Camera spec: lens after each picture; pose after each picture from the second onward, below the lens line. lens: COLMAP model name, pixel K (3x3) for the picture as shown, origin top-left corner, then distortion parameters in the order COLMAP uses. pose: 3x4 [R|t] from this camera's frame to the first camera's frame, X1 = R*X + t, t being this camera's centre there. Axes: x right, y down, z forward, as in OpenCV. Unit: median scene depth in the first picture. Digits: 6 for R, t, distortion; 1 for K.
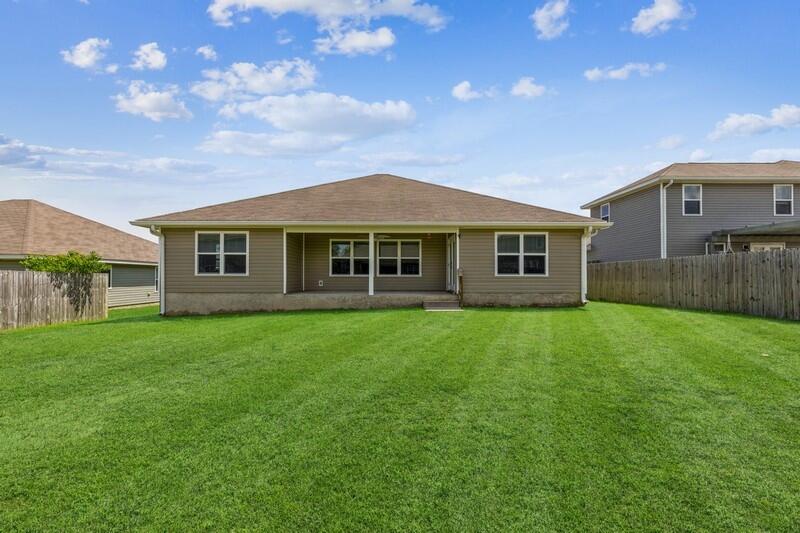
lens RADIAL K [[362.0, 0, 402.2], [0, 362.0, 268.0], [0, 0, 1]] dist [-0.000415, -0.000111]
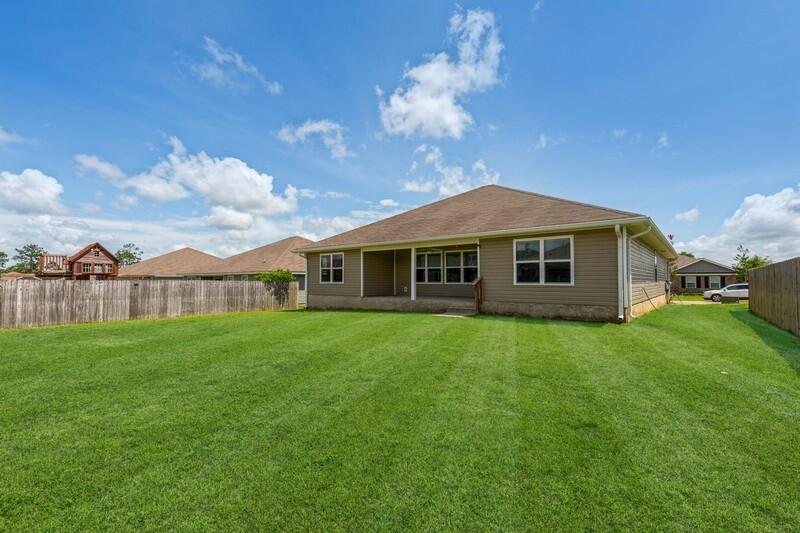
lens RADIAL K [[362.0, 0, 404.8], [0, 362.0, 271.0], [0, 0, 1]] dist [-0.000415, -0.000111]
pose [[0.767642, -0.018941, -0.640599, 0.661369], [0.018300, 0.999803, -0.007632, -0.012687], [0.640617, -0.005865, 0.767838, 0.060514]]
